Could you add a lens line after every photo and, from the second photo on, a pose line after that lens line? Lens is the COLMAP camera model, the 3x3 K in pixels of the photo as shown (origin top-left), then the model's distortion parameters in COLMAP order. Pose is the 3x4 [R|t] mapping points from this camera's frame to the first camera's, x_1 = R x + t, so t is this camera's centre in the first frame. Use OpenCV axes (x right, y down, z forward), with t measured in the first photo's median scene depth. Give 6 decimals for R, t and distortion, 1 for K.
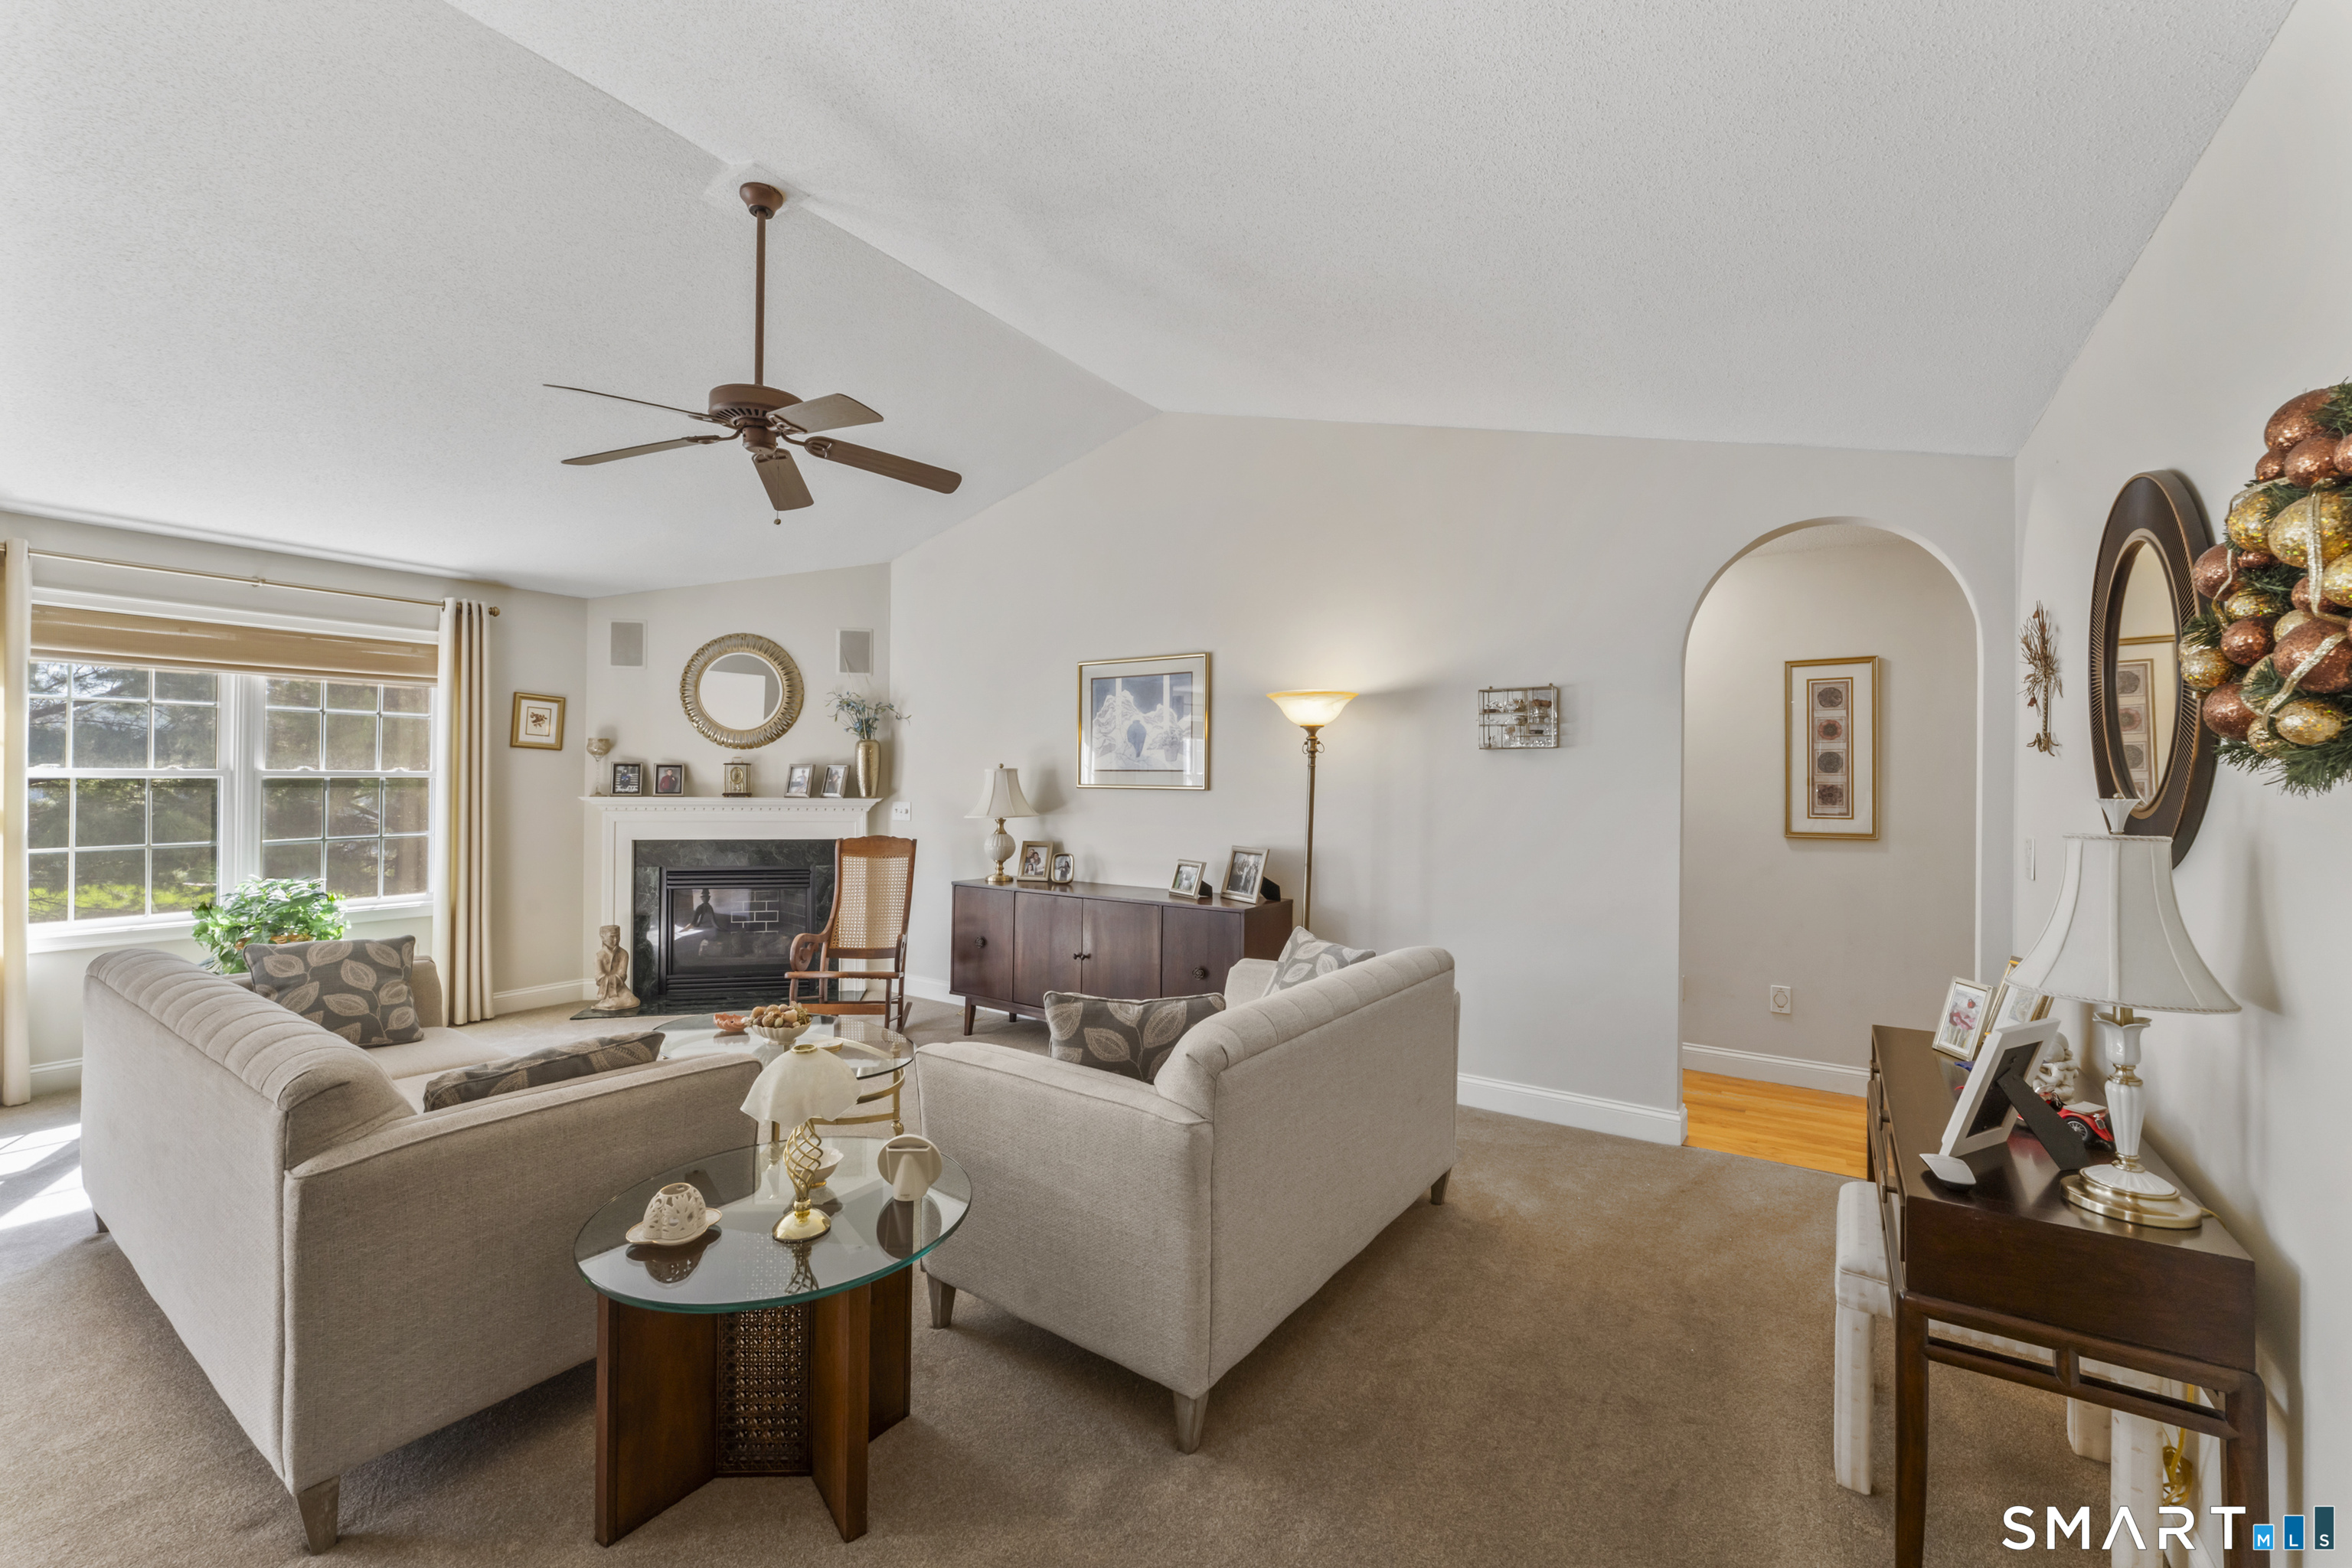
lens RADIAL K [[942.6, 0, 1178.9], [0, 942.6, 772.0], [0, 0, 1]] dist [-0.003213, -0.001492]
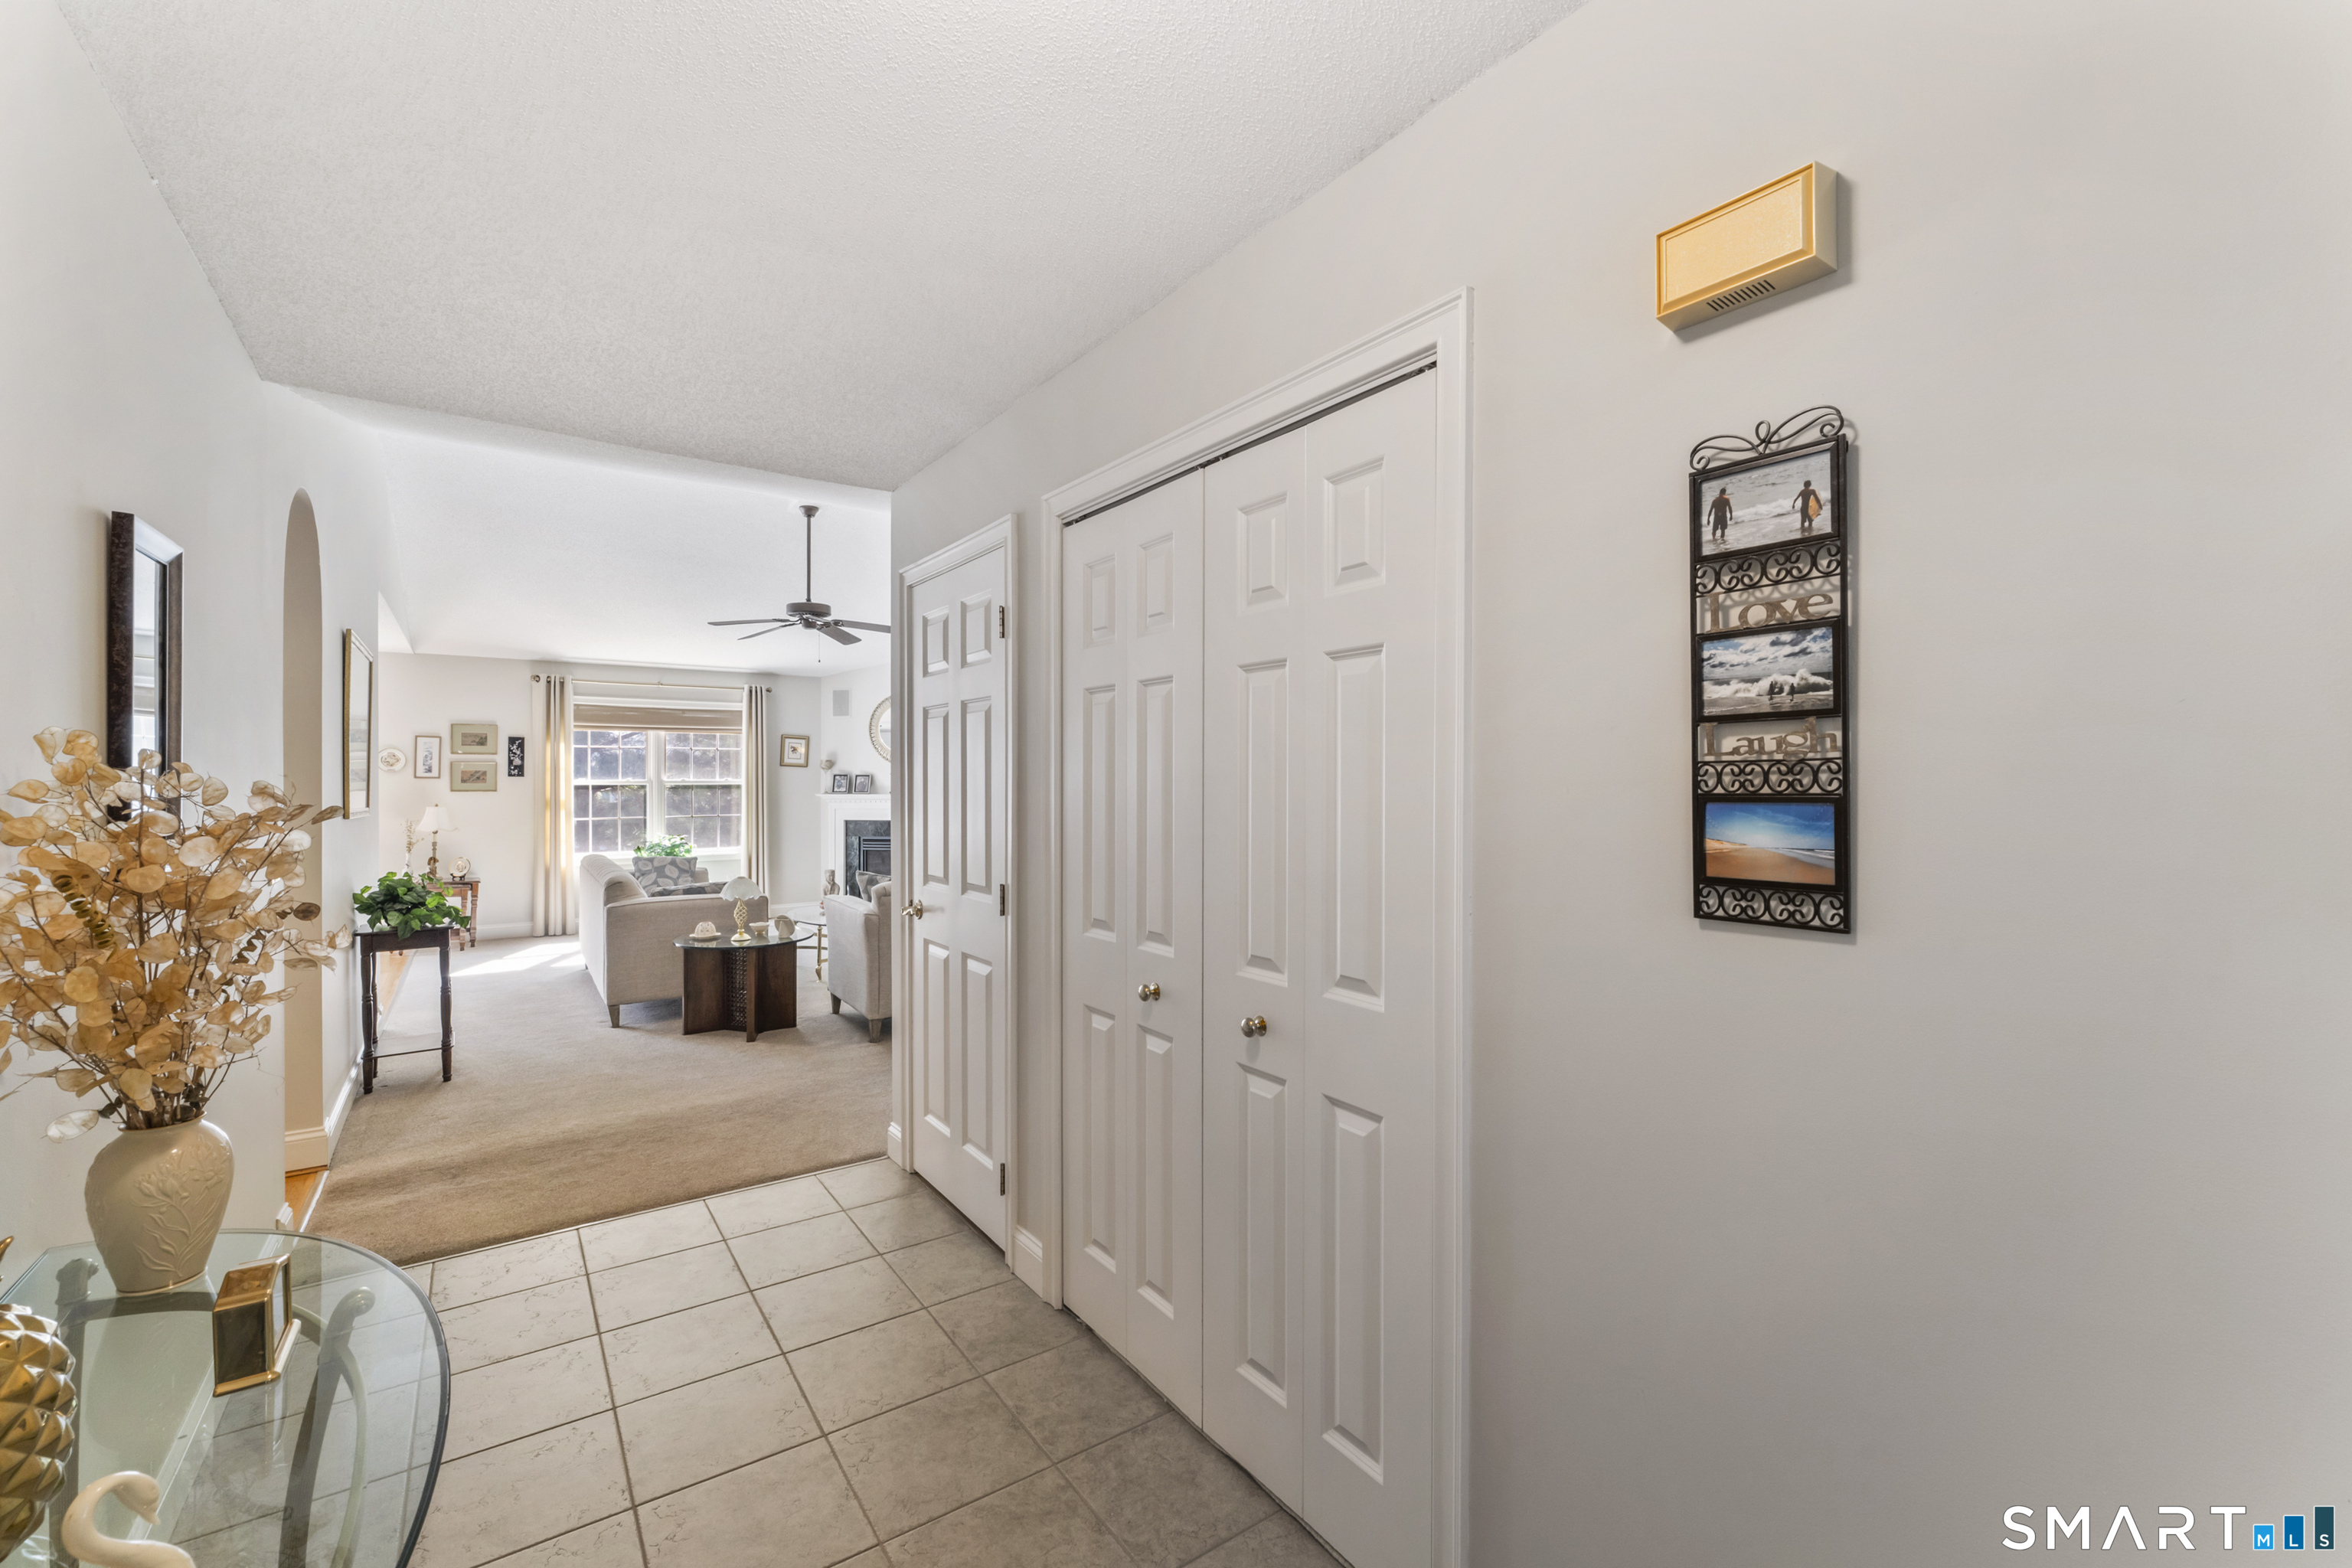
lens RADIAL K [[942.6, 0, 1166.2], [0, 942.6, 782.5], [0, 0, 1]] dist [-0.003213, -0.001492]
pose [[0.935030, -0.007318, -0.354492, 0.623647], [0.010406, 0.999923, 0.006807, 0.000290], [0.354415, -0.010053, 0.935034, -0.416701]]
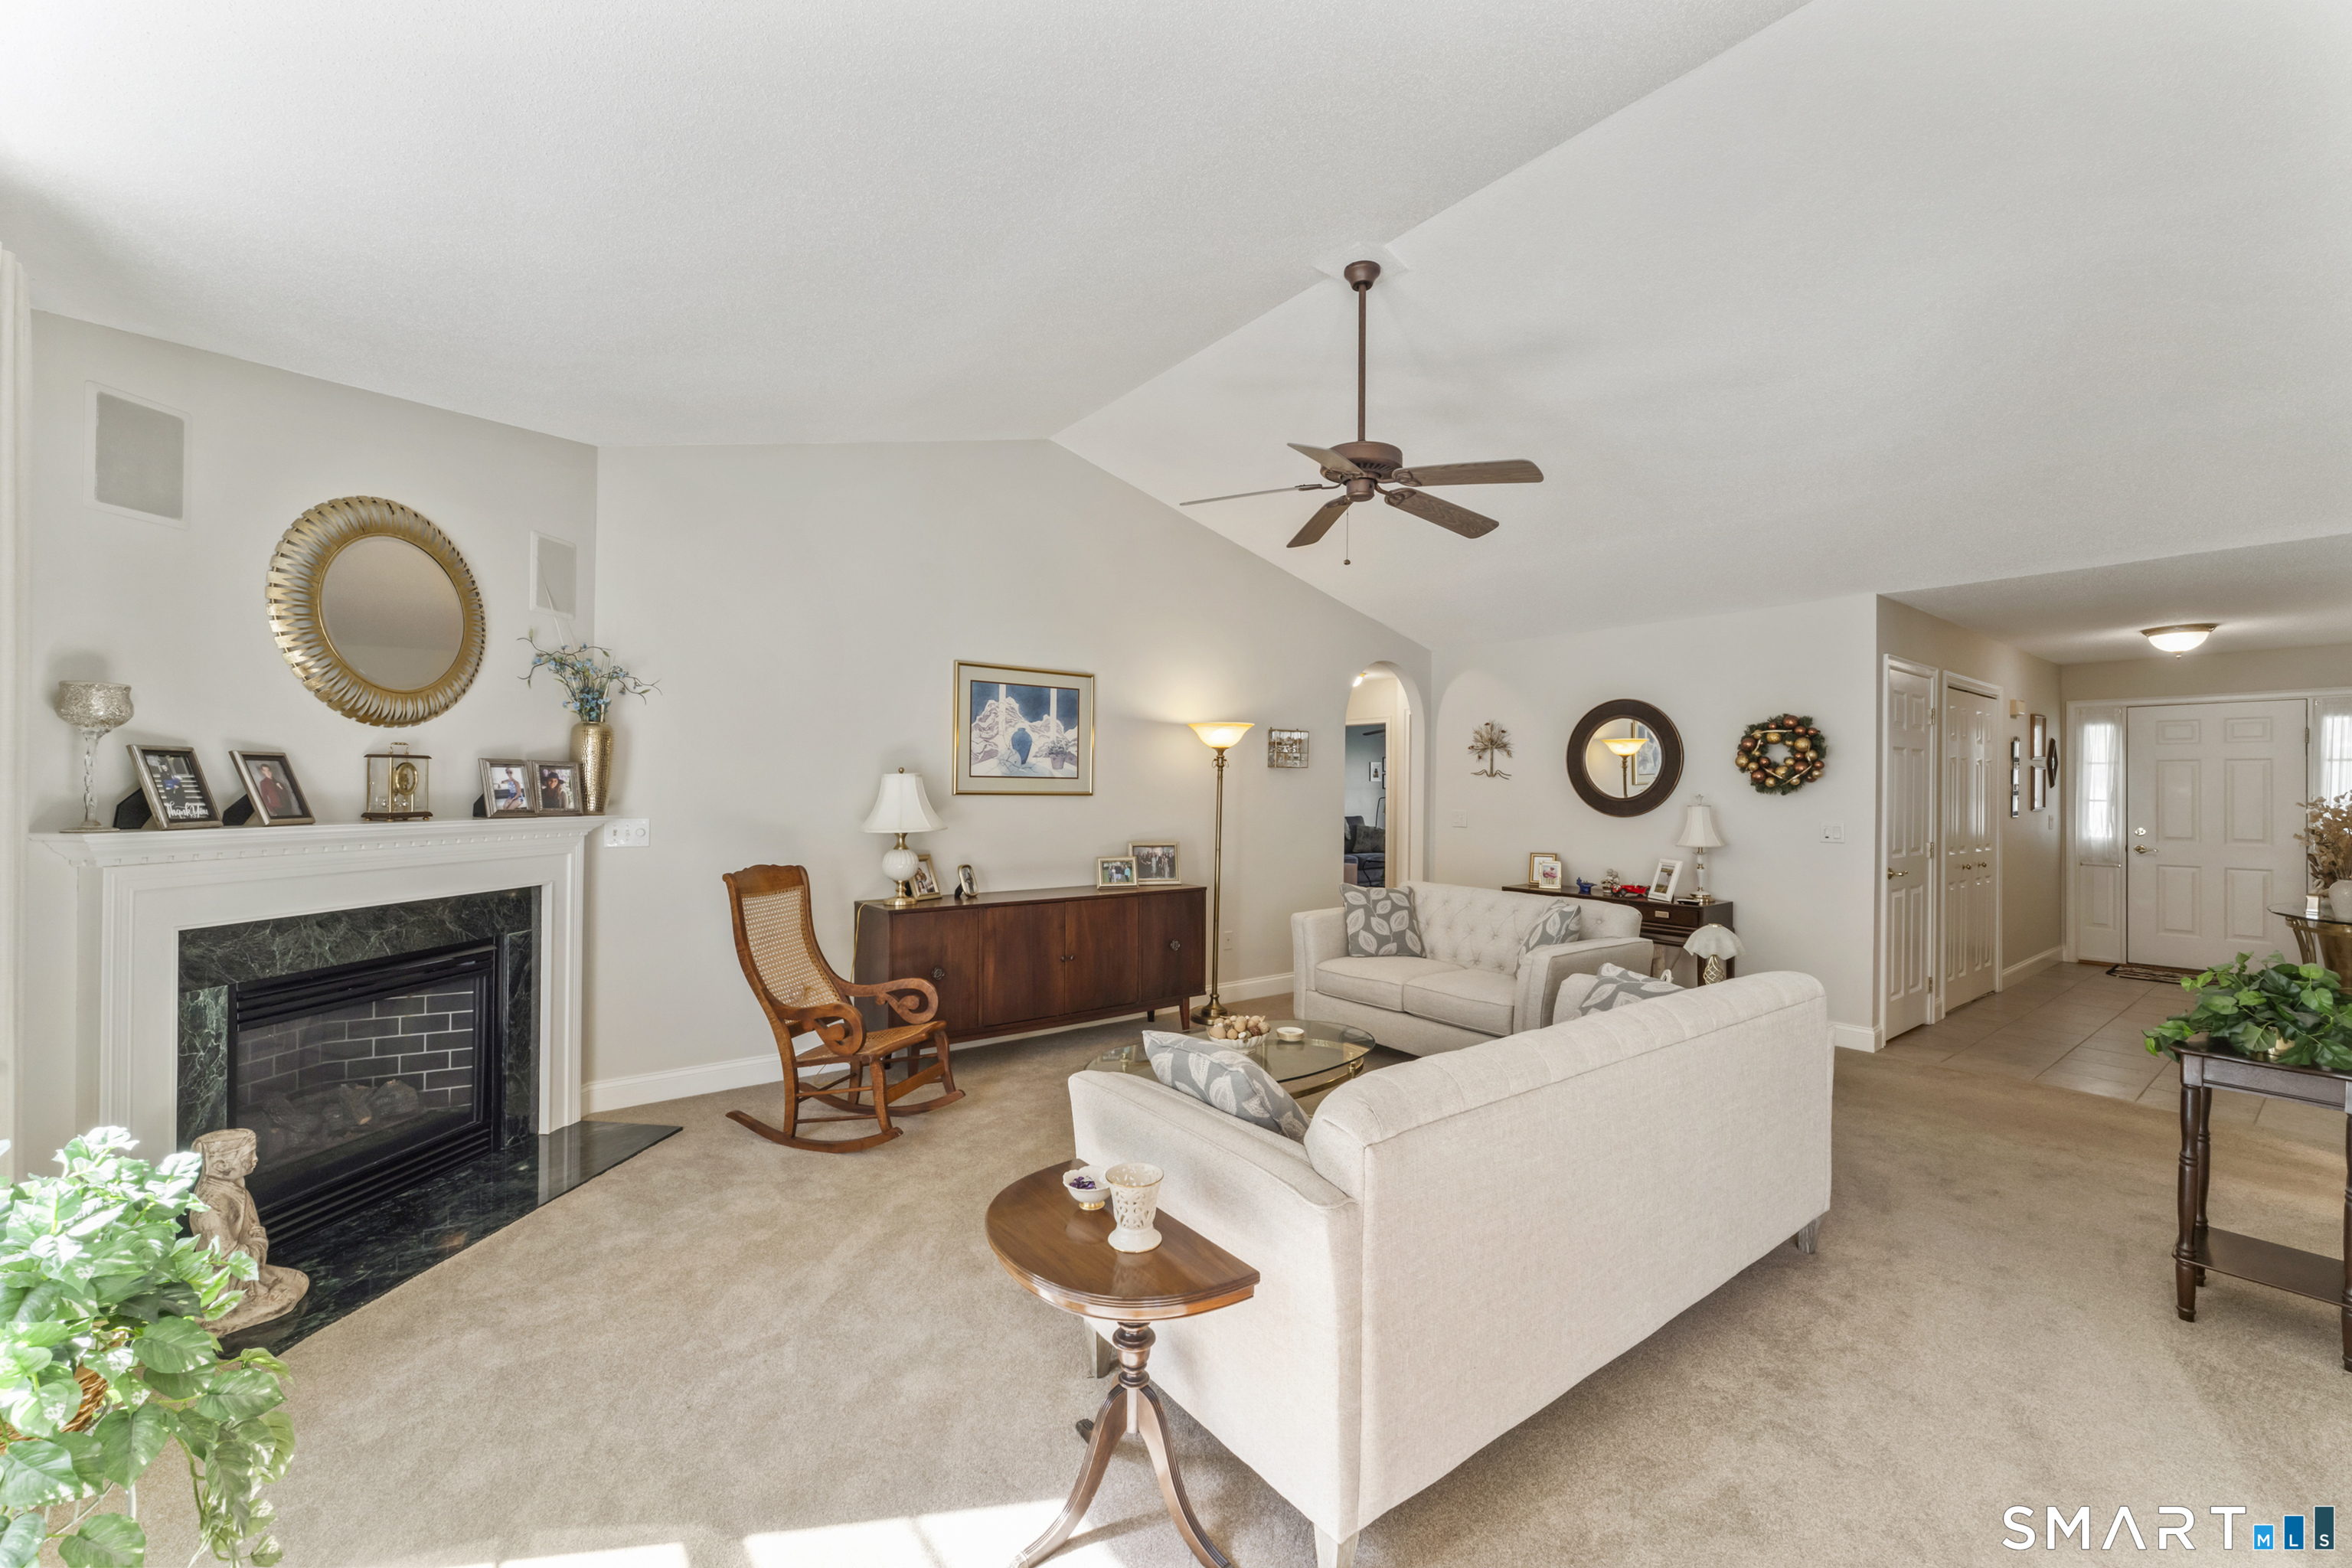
lens RADIAL K [[942.6, 0, 1169.8], [0, 942.6, 780.5], [0, 0, 1]] dist [-0.003213, -0.001492]
pose [[0.322732, 0.001845, 0.946489, -0.930238], [-0.014175, 0.999895, 0.002885, -0.002808], [-0.946384, -0.014348, 0.322724, 0.497003]]
